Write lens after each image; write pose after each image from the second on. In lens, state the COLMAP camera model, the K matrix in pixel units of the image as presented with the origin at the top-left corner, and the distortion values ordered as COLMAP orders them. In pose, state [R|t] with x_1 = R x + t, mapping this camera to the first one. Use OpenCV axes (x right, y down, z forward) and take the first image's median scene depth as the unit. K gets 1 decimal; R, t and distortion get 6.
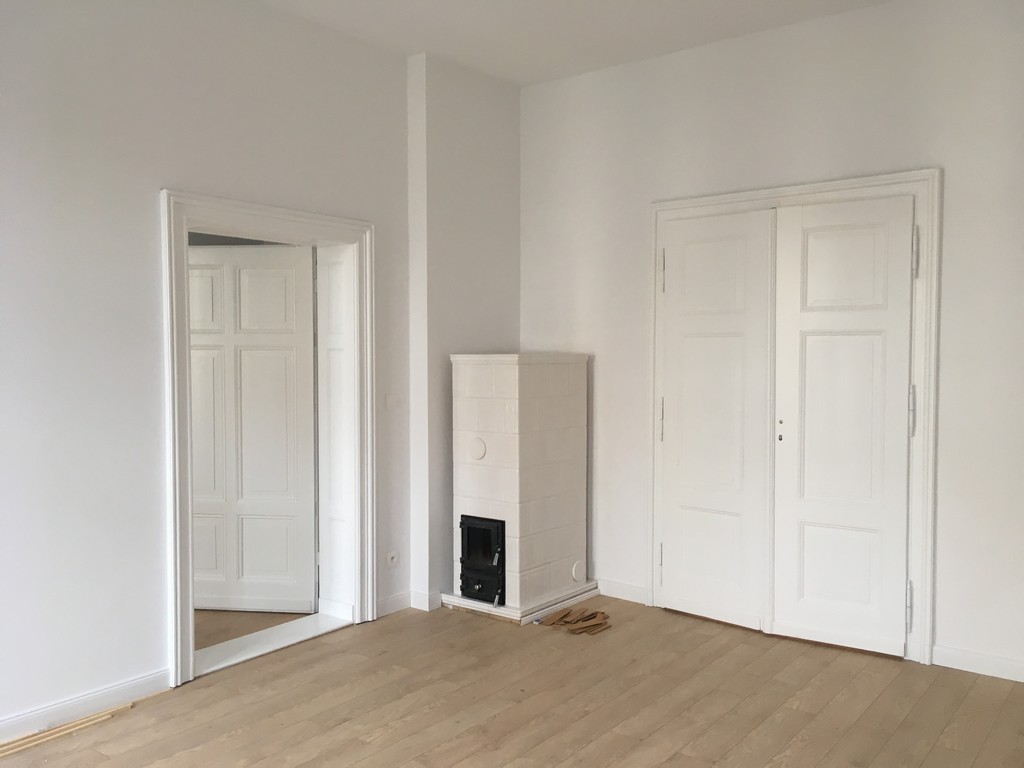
lens RADIAL K [[860.1, 0, 512.0], [0, 860.1, 384.0], [0, 0, 1]] dist [0.069159, -0.097085]
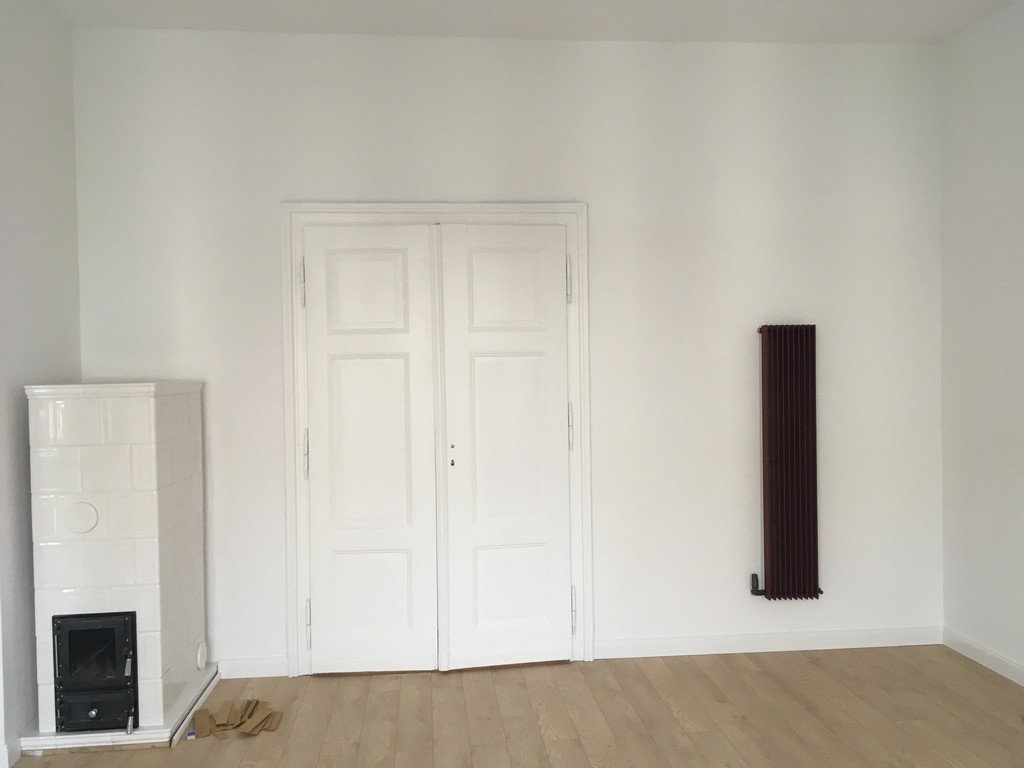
lens RADIAL K [[860.1, 0, 512.0], [0, 860.1, 384.0], [0, 0, 1]] dist [0.069159, -0.097085]
pose [[0.725496, -0.025900, 0.687739, -0.282306], [0.045113, 0.998932, -0.009970, -0.012052], [-0.686746, 0.038259, 0.725890, 0.242809]]
